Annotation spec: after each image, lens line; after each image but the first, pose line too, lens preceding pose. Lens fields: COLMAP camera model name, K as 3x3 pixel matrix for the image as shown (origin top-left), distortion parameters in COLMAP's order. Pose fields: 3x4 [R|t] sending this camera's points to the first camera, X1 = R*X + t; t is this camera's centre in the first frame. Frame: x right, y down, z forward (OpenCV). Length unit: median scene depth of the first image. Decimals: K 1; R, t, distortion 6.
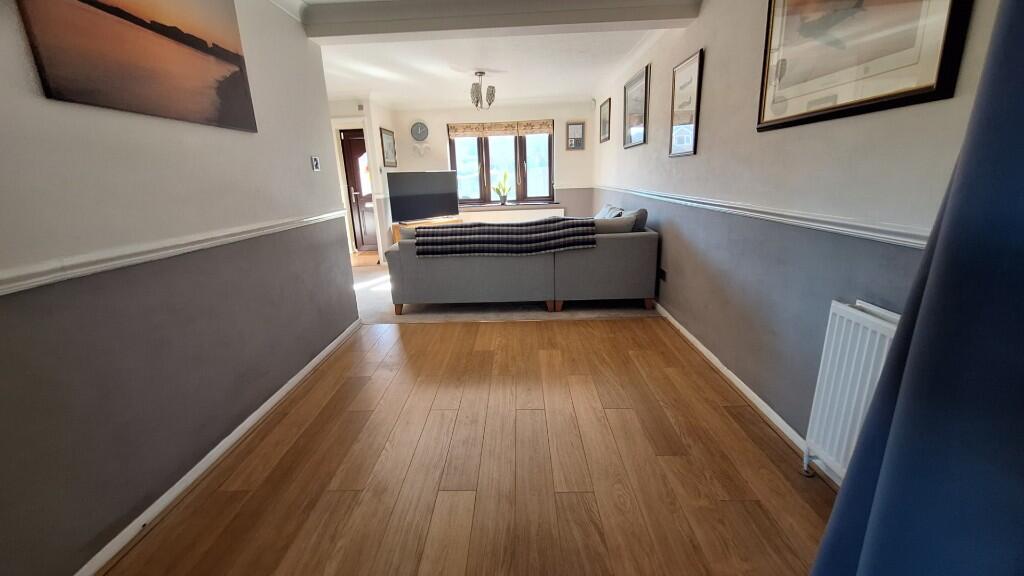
lens RADIAL K [[405.8, 0, 509.6], [0, 405.8, 291.3], [0, 0, 1]] dist [-0.004277, 0.000234]
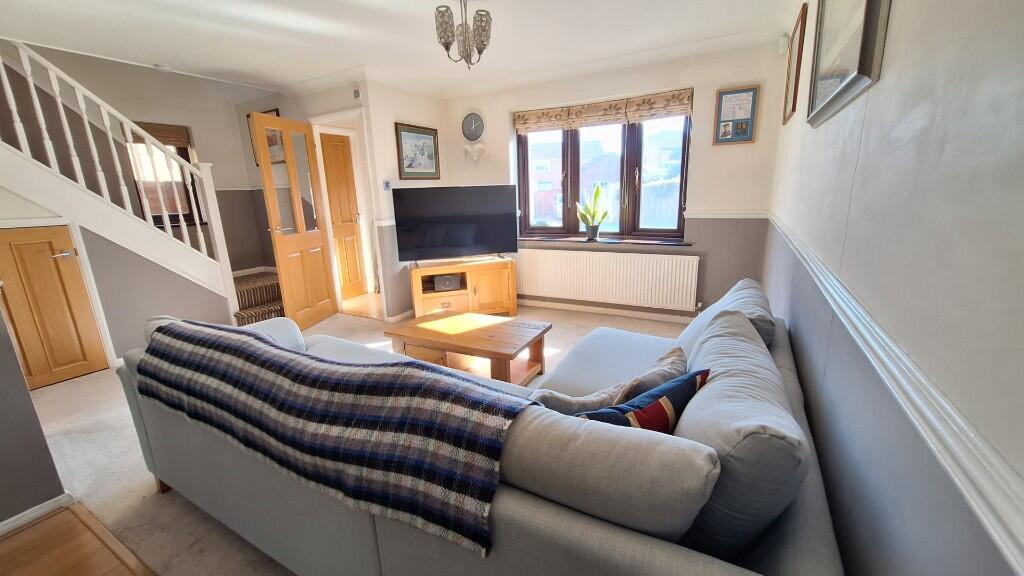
lens RADIAL K [[405.8, 0, 512.6], [0, 405.8, 284.5], [0, 0, 1]] dist [-0.004277, 0.000234]
pose [[0.881103, 0.114224, -0.458923, 0.168818], [-0.126508, 0.991957, 0.004007, -0.141360], [0.455690, 0.054527, 0.888467, 0.434722]]
